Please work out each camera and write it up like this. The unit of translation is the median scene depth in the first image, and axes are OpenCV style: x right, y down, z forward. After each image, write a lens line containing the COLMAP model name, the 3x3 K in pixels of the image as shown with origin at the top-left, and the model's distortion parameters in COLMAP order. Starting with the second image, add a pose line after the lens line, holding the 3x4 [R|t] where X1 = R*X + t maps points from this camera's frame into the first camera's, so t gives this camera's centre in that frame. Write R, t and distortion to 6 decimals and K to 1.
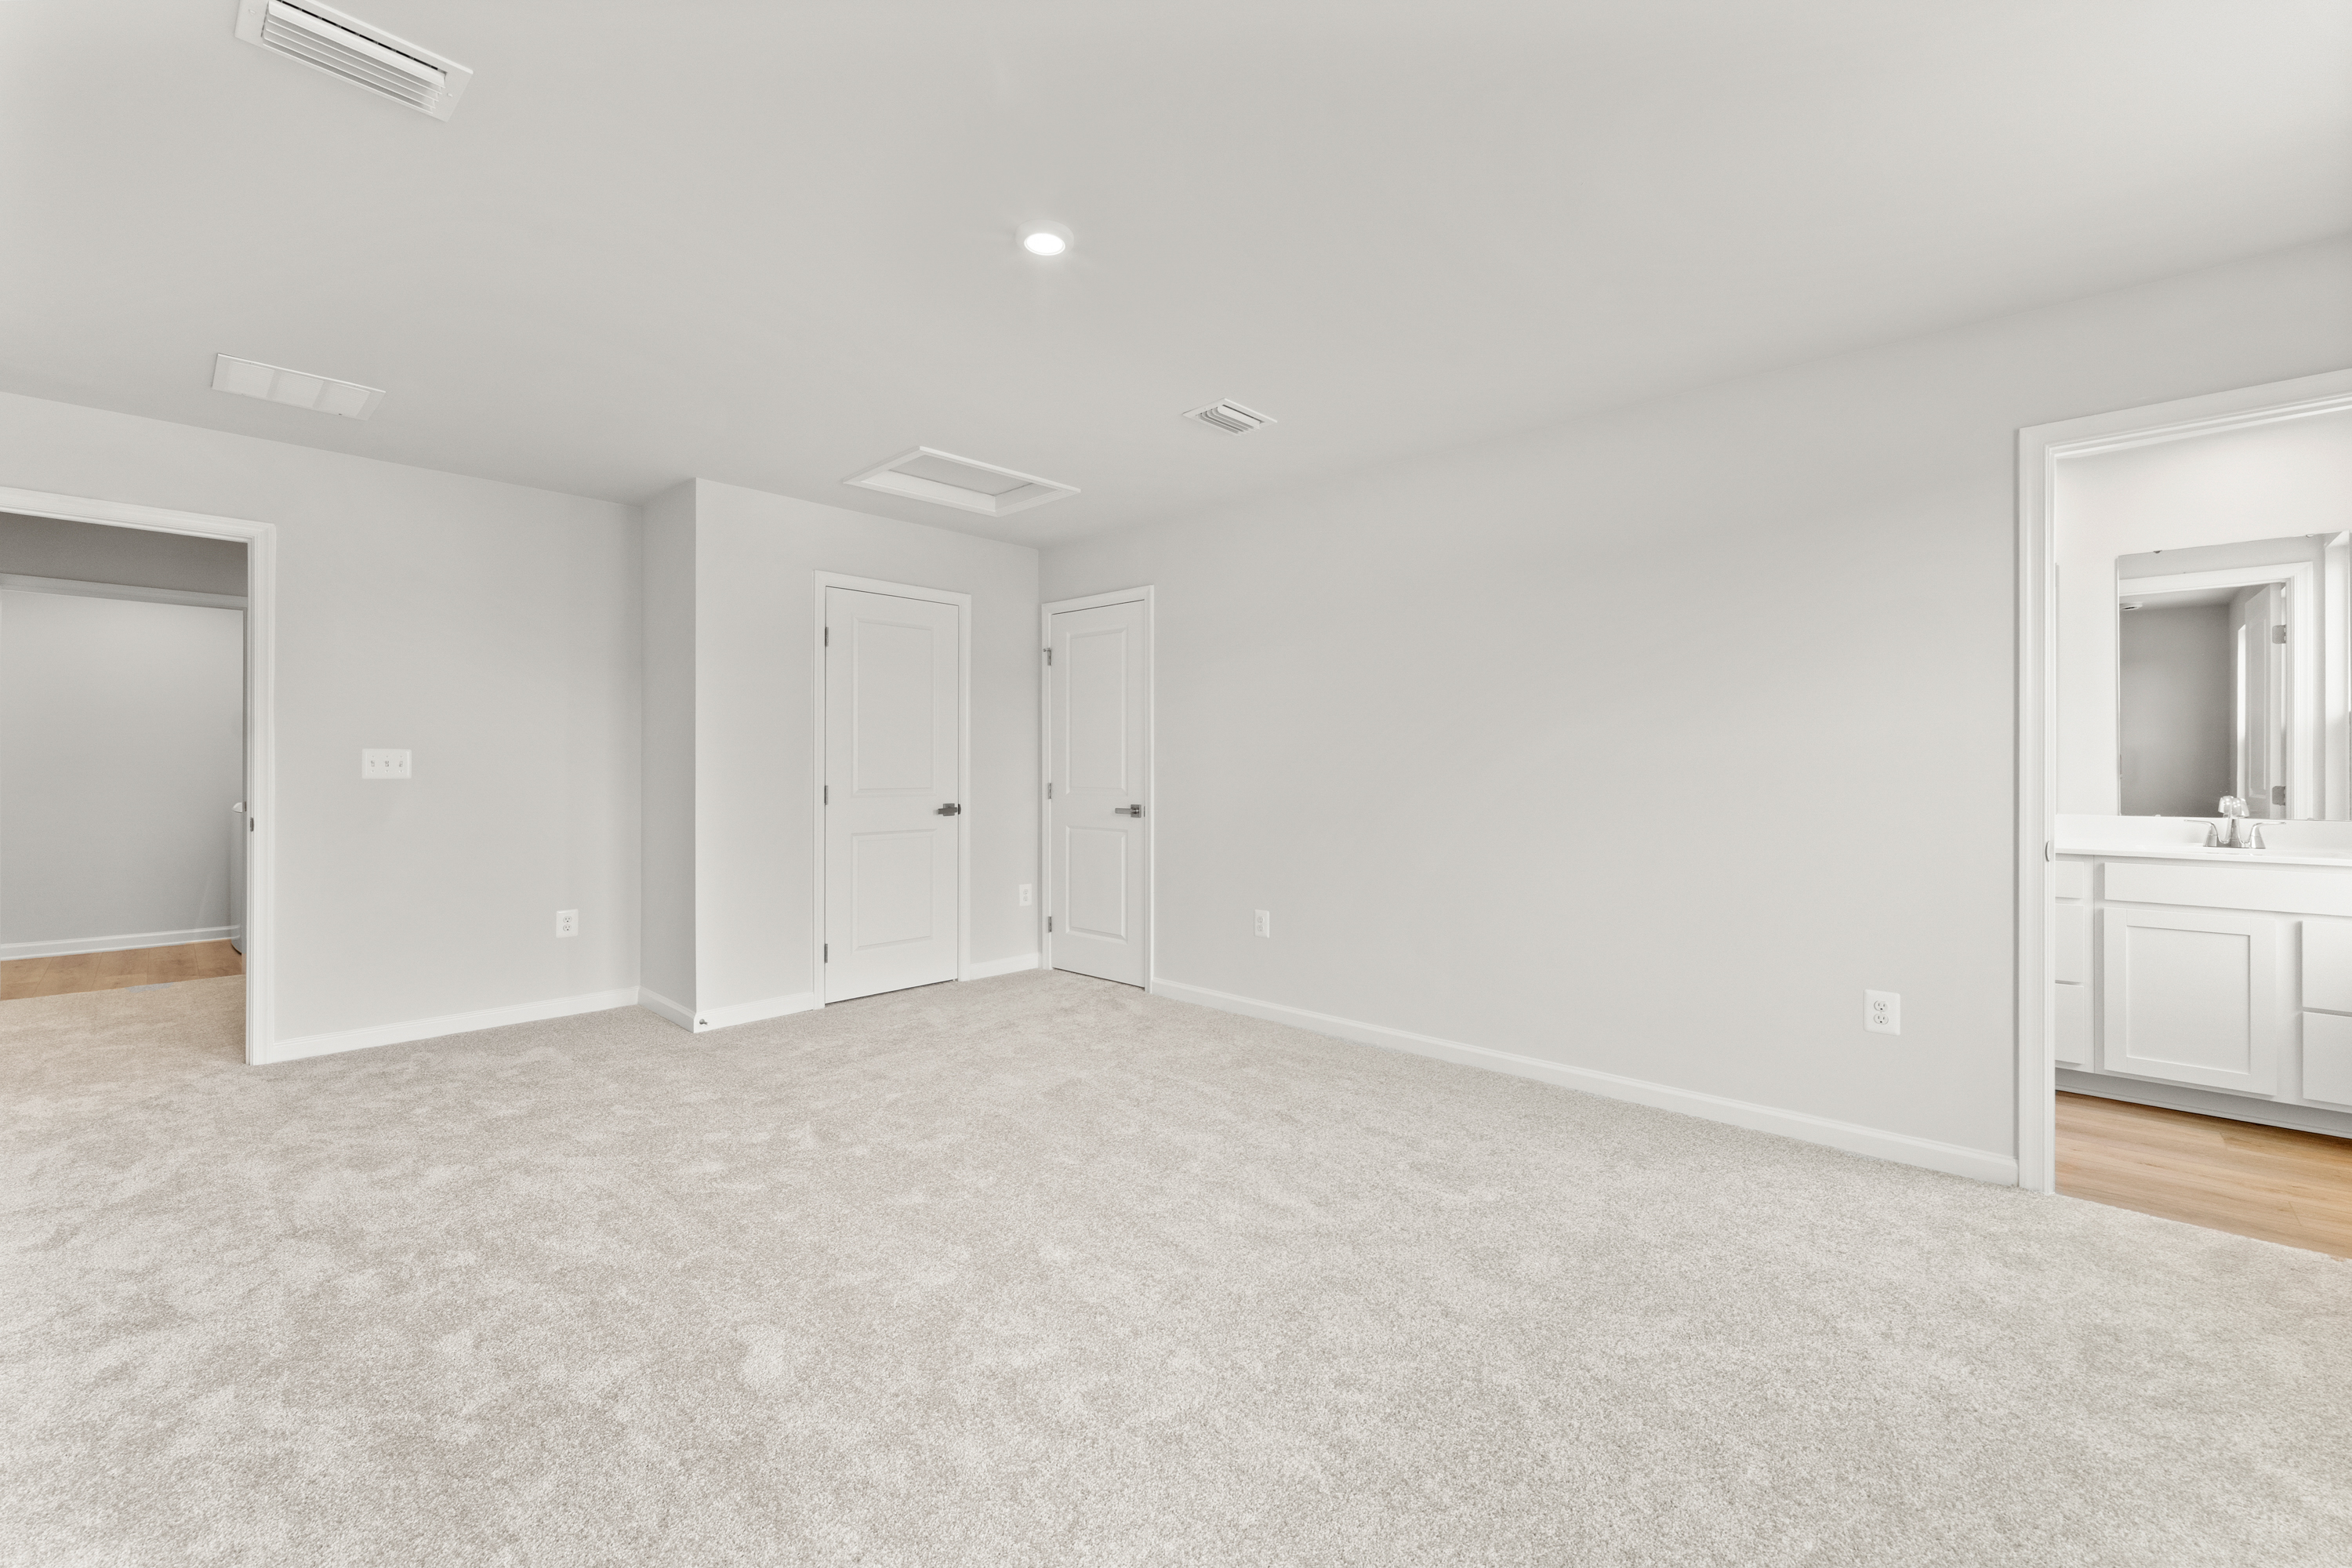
lens RADIAL K [[929.6, 0, 1176.0], [0, 929.6, 784.0], [0, 0, 1]] dist [-0.001031, -0.000031]
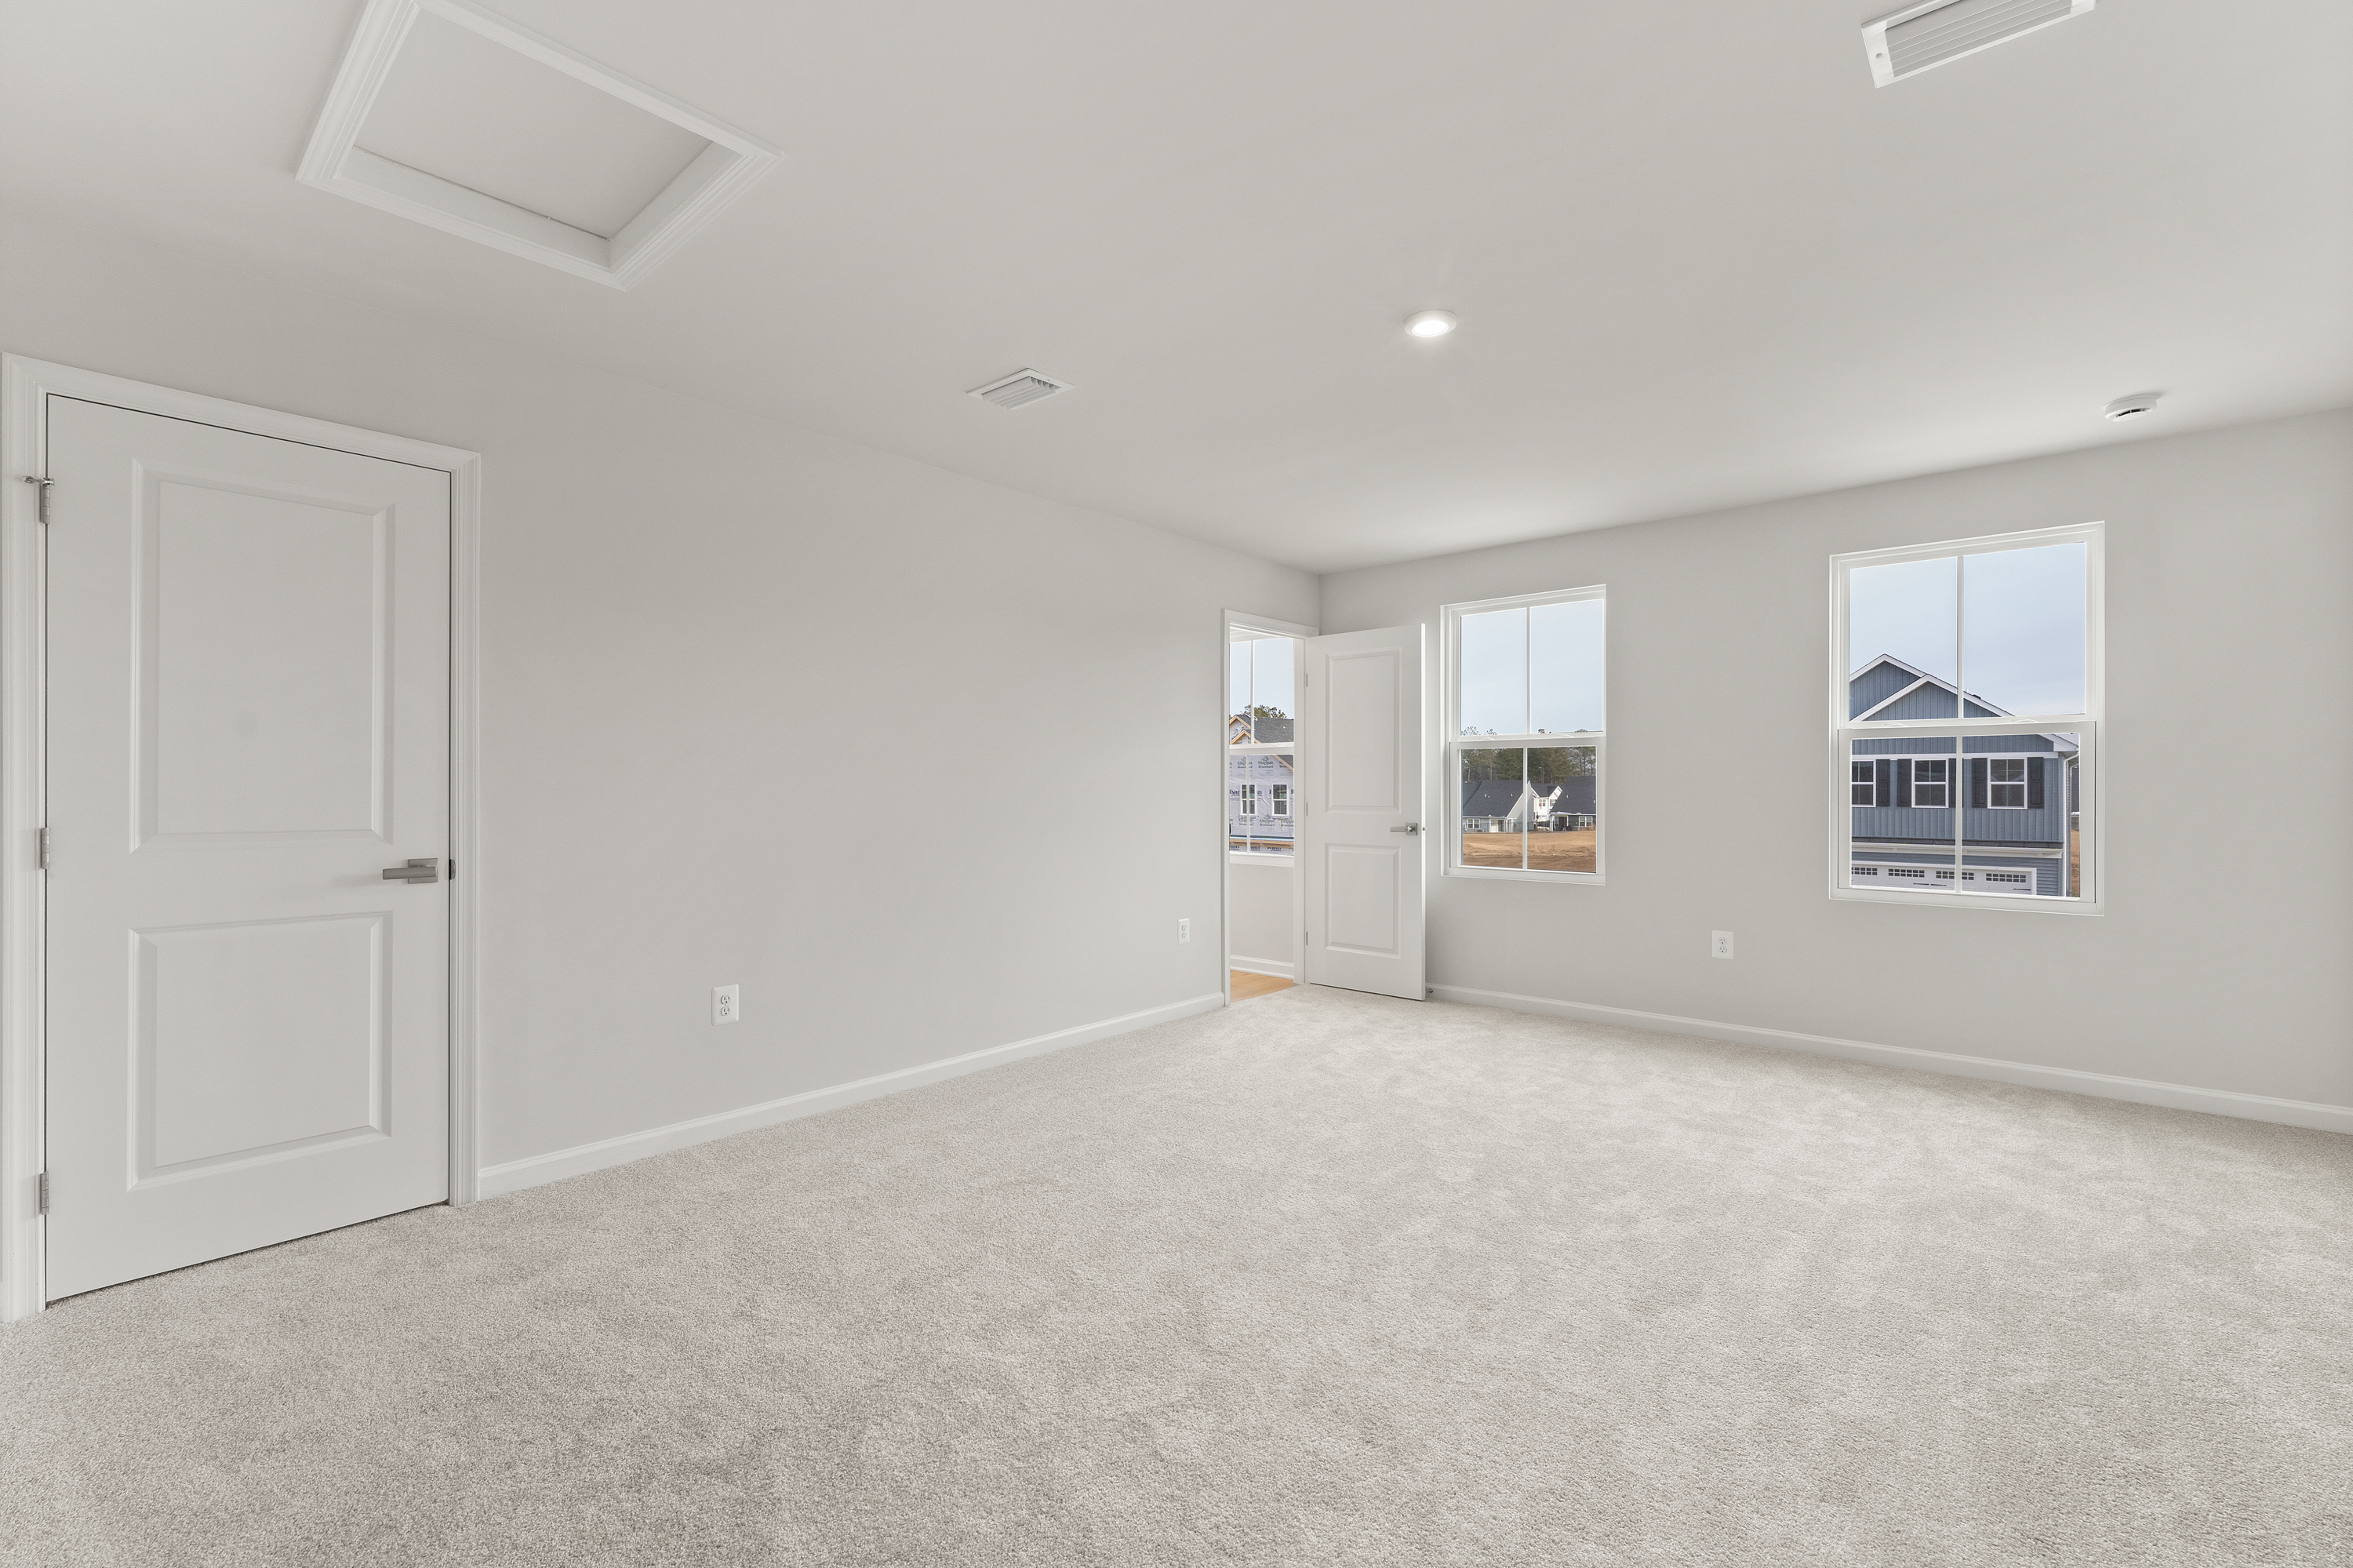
lens RADIAL K [[1009.5, 0, 1176.5], [0, 1009.5, 784.0], [0, 0, 1]] dist [0.001342, 0.000079]
pose [[-0.041762, 0.010091, 0.999077, -0.707580], [0.016366, 0.999822, -0.009414, -0.008064], [-0.998994, 0.015958, -0.041920, 0.680178]]
